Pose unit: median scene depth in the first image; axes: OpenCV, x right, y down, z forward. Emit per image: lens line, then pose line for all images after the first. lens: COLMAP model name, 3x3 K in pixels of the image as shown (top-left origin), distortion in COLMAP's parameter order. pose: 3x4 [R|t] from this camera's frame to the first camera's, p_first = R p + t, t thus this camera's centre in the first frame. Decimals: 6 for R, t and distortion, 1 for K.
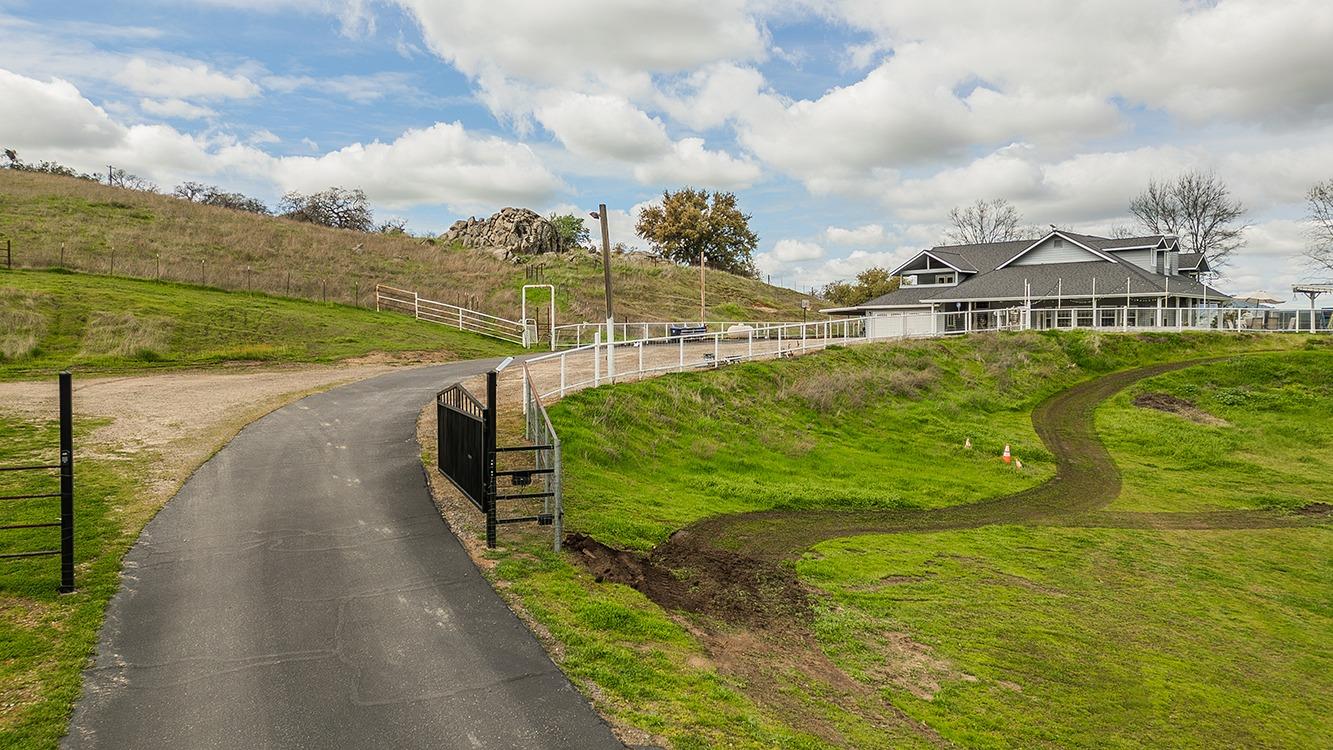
lens RADIAL K [[885.9, 0, 666.5], [0, 885.9, 375.0], [0, 0, 1]] dist [0.025361, -0.003741]
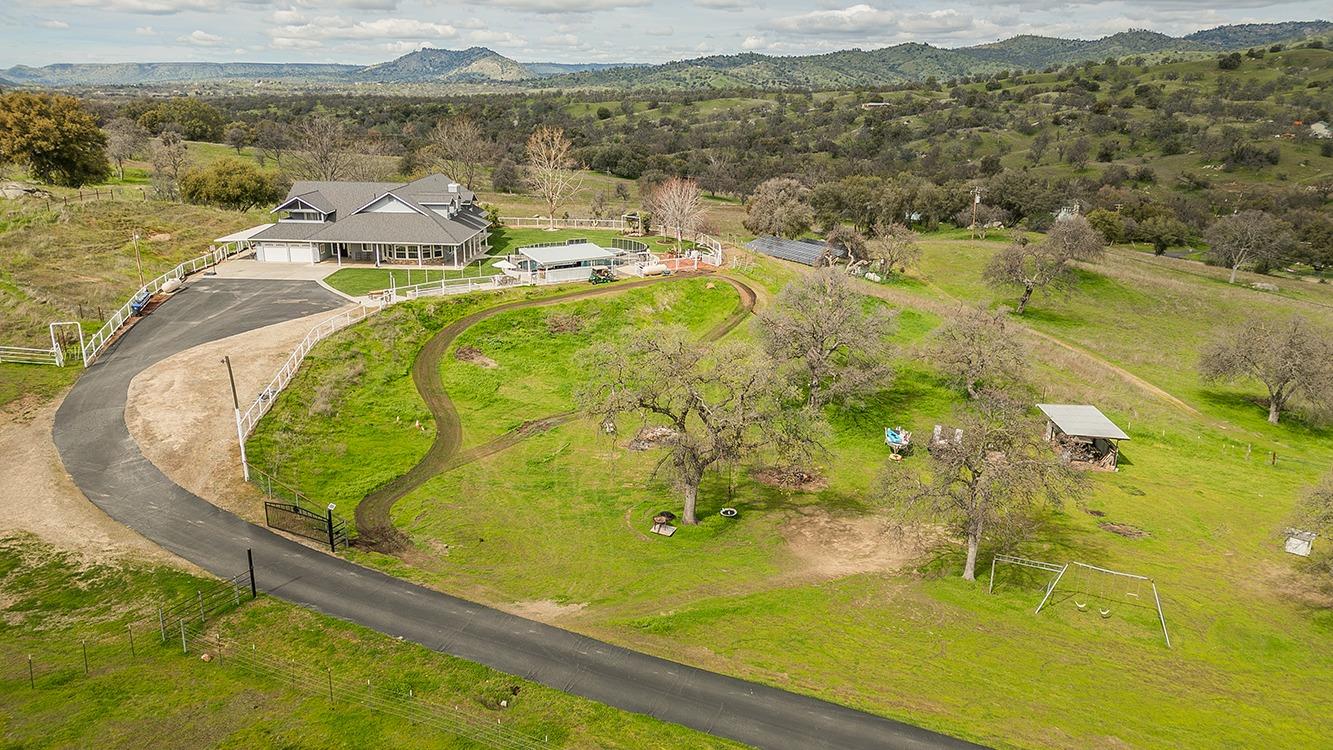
lens RADIAL K [[885.9, 0, 666.5], [0, 885.9, 375.0], [0, 0, 1]] dist [0.025361, -0.003741]
pose [[0.729437, -0.184122, 0.658803, -0.456994], [-0.004091, 0.961903, 0.273361, -0.472953], [-0.684036, -0.202095, 0.700894, -0.741612]]
